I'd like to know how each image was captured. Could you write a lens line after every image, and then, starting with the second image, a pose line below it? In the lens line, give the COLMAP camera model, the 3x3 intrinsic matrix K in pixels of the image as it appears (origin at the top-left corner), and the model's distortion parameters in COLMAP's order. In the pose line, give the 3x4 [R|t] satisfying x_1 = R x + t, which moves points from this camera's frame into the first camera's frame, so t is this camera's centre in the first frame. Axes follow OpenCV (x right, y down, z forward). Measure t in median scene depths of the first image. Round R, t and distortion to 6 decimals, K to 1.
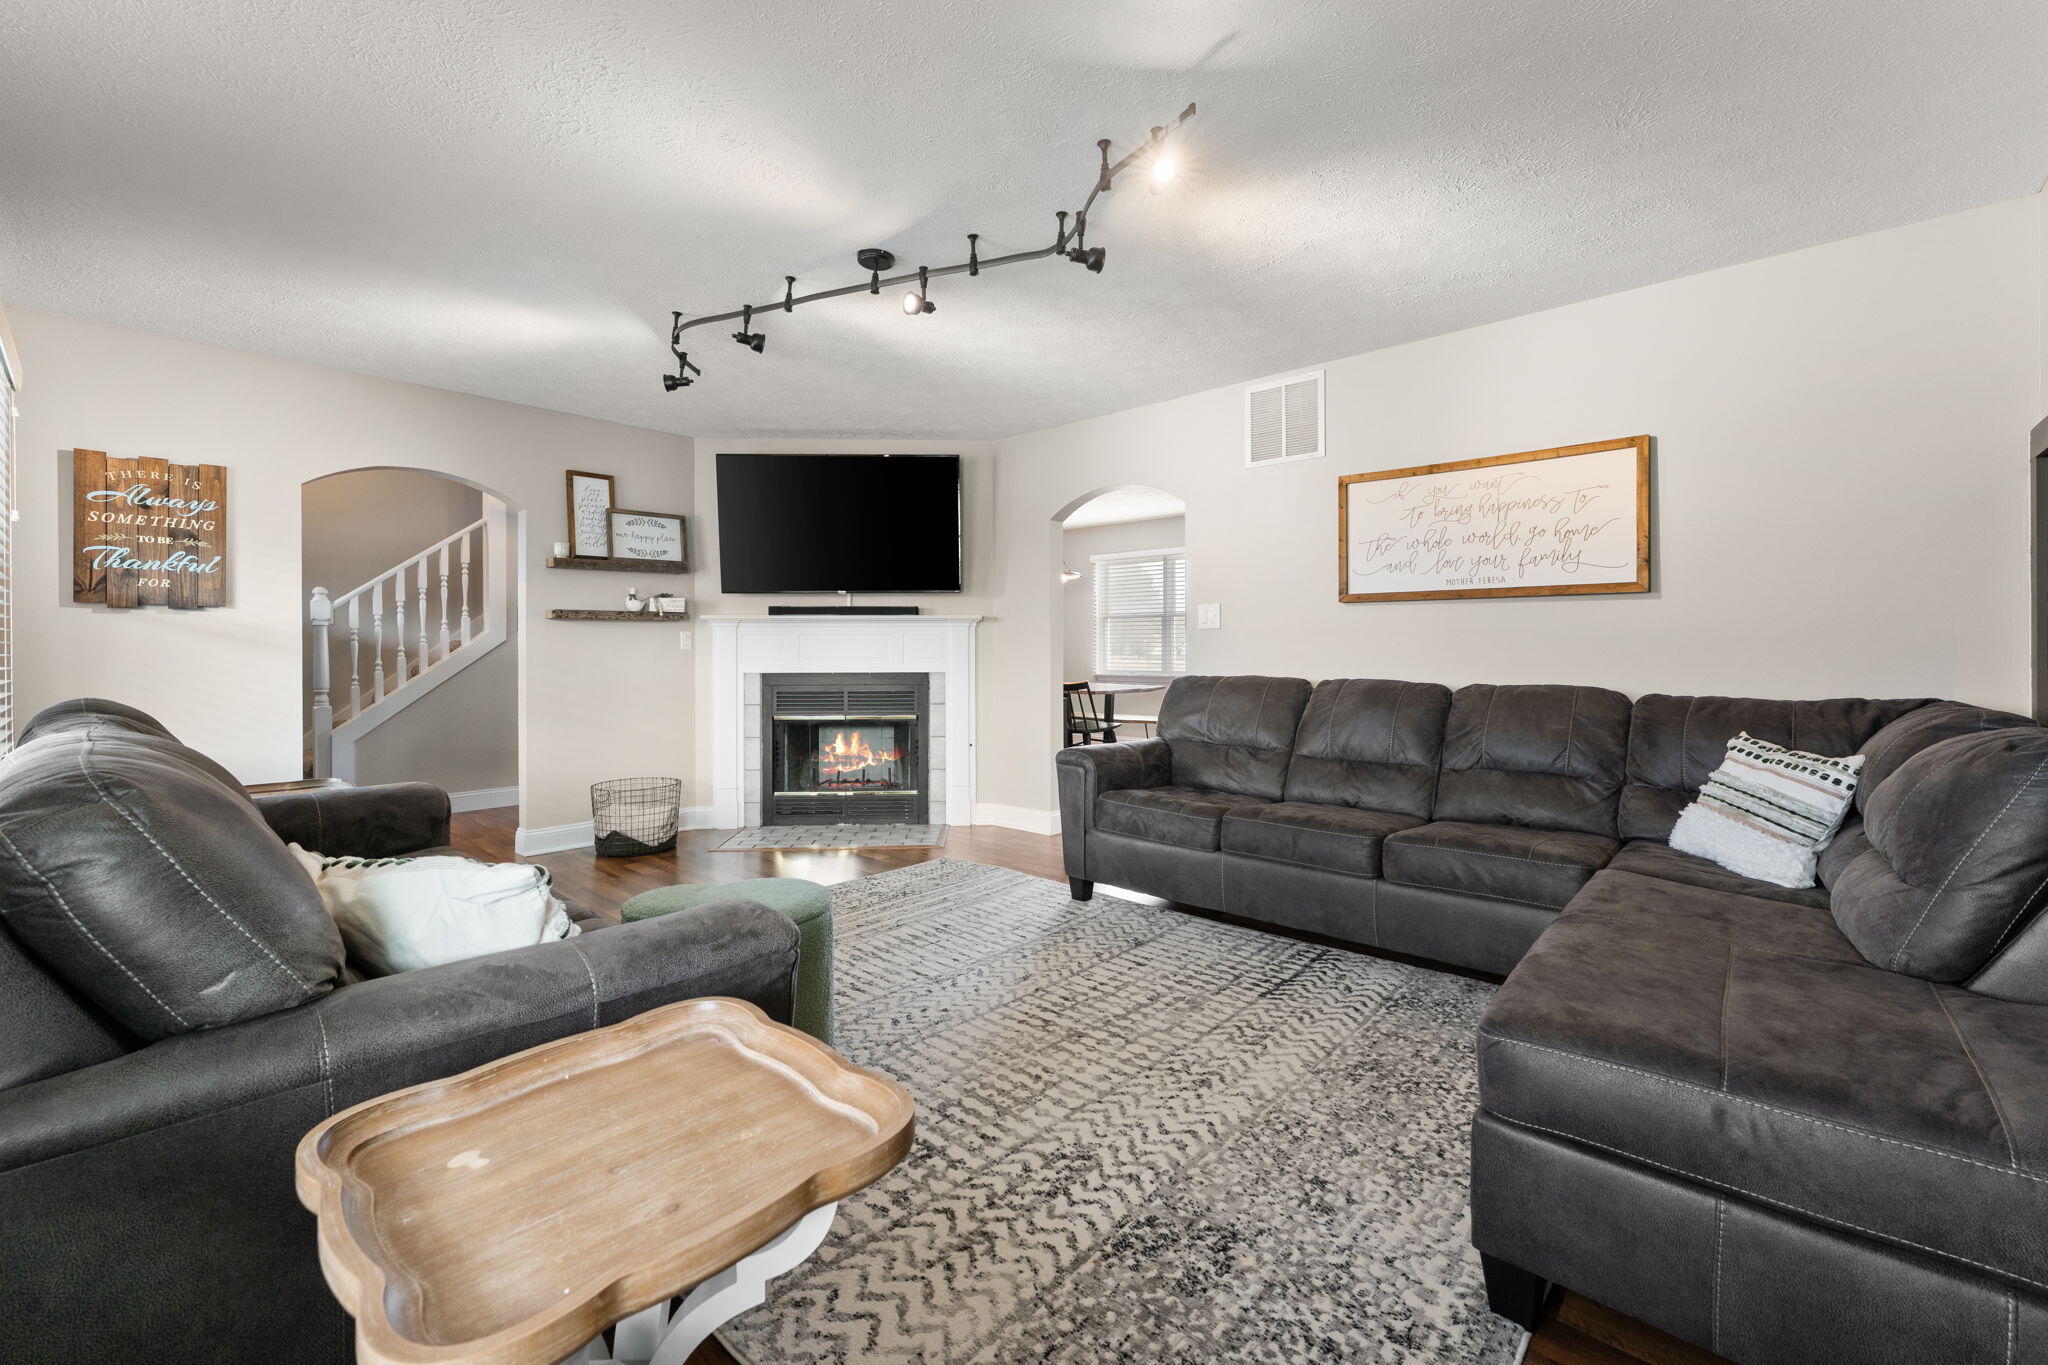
lens RADIAL K [[860.3, 0, 1026.1], [0, 860.3, 623.7], [0, 0, 1]] dist [0.000163, 0.000056]
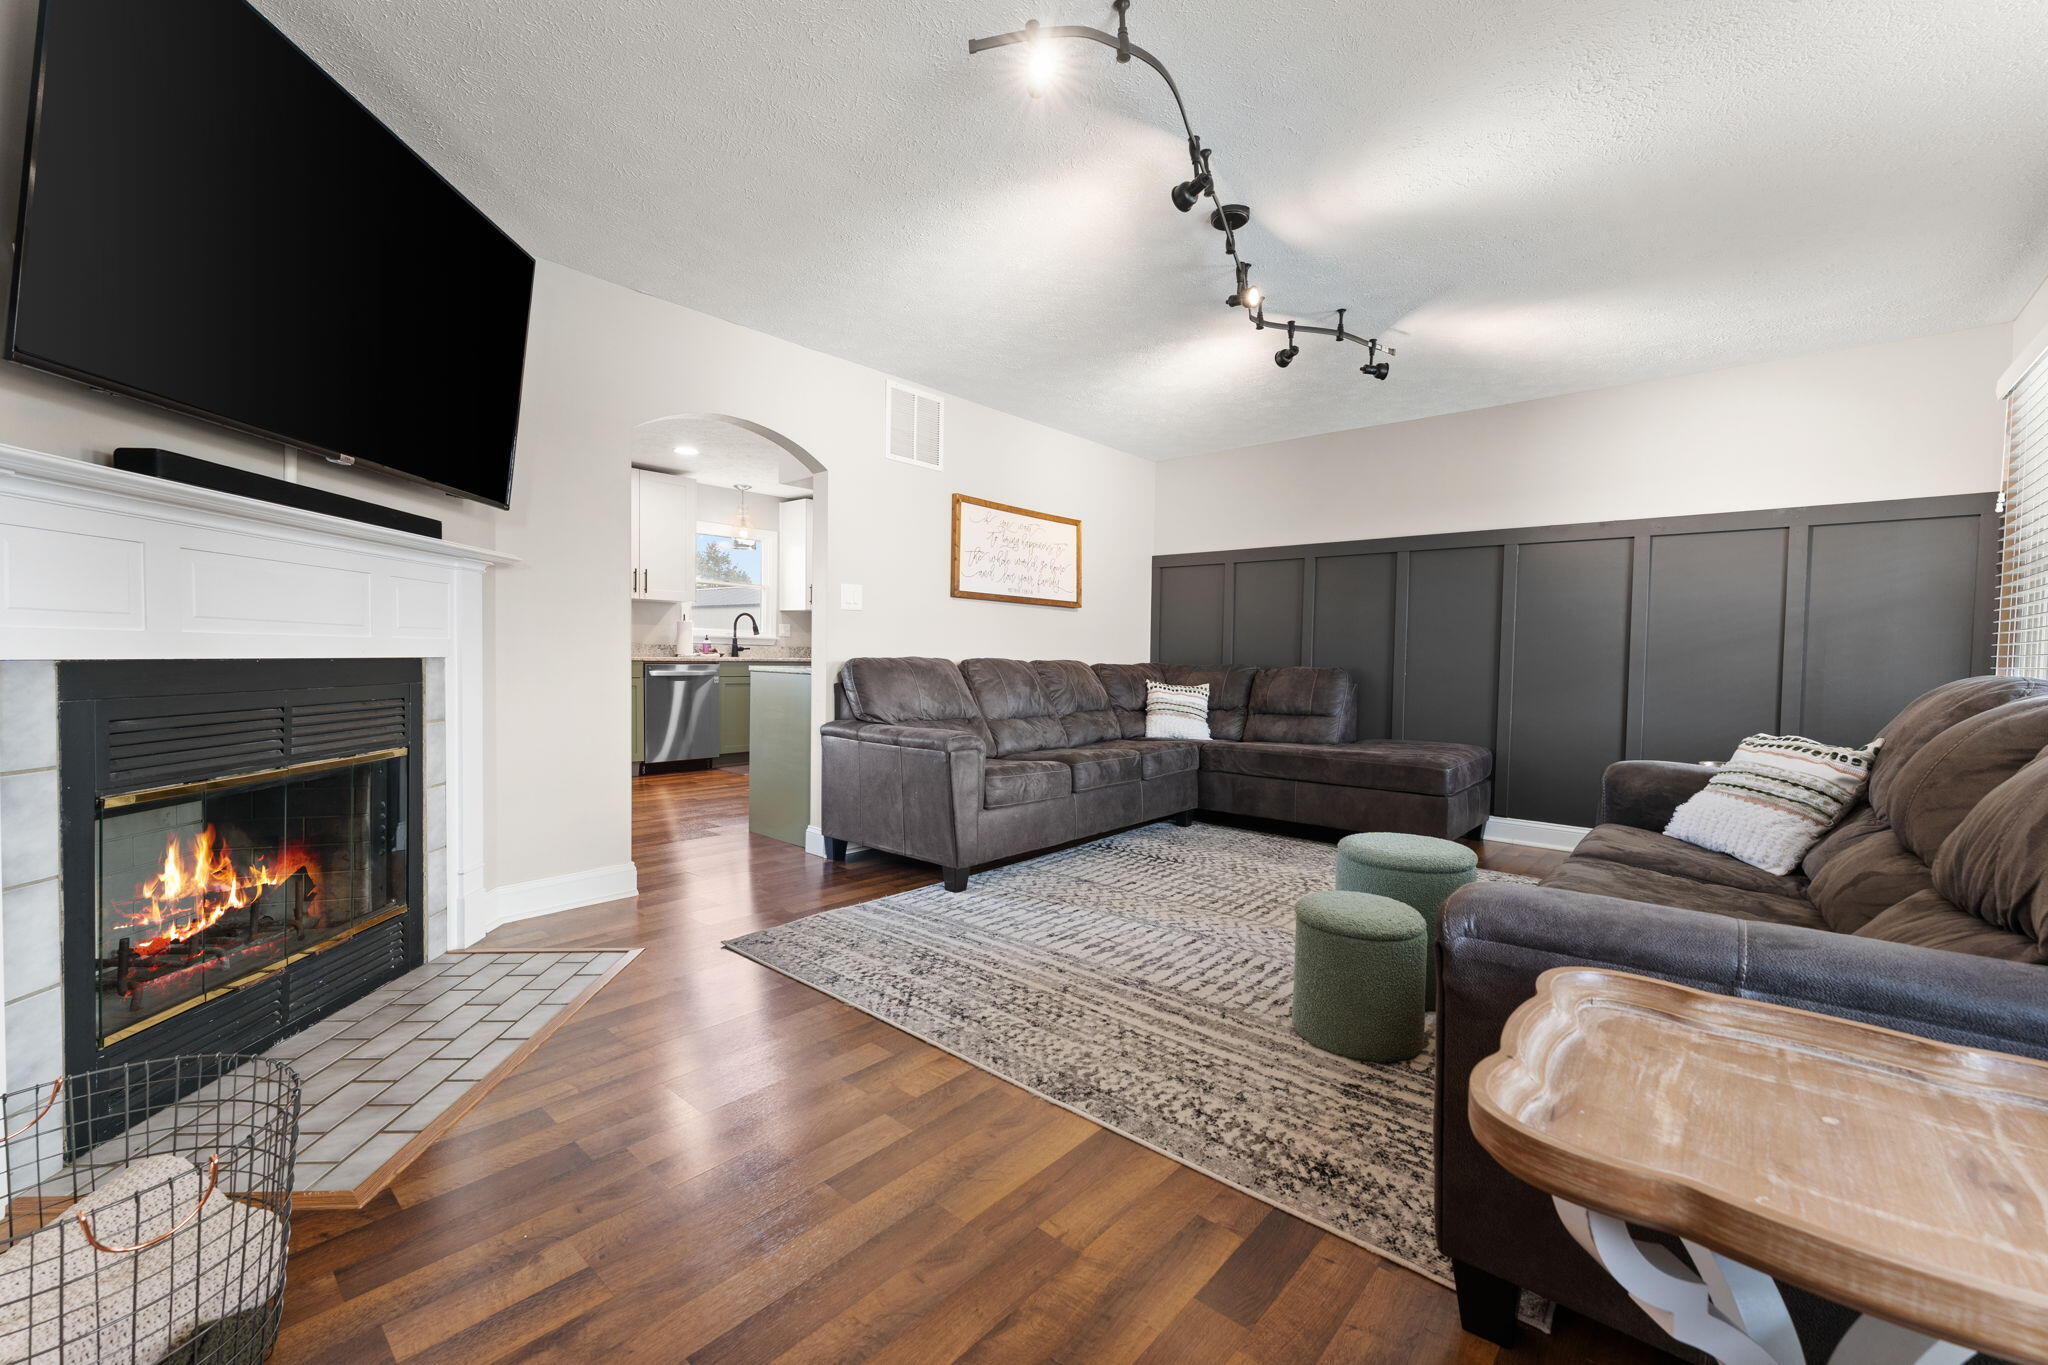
lens RADIAL K [[835.6, 0, 1021.2], [0, 835.6, 677.3], [0, 0, 1]] dist [-0.000321, -0.000083]
pose [[-0.024127, -0.022566, 0.999454, -0.977000], [-0.041062, 0.998924, 0.021562, 0.071302], [-0.998865, -0.040519, -0.025027, 1.100094]]
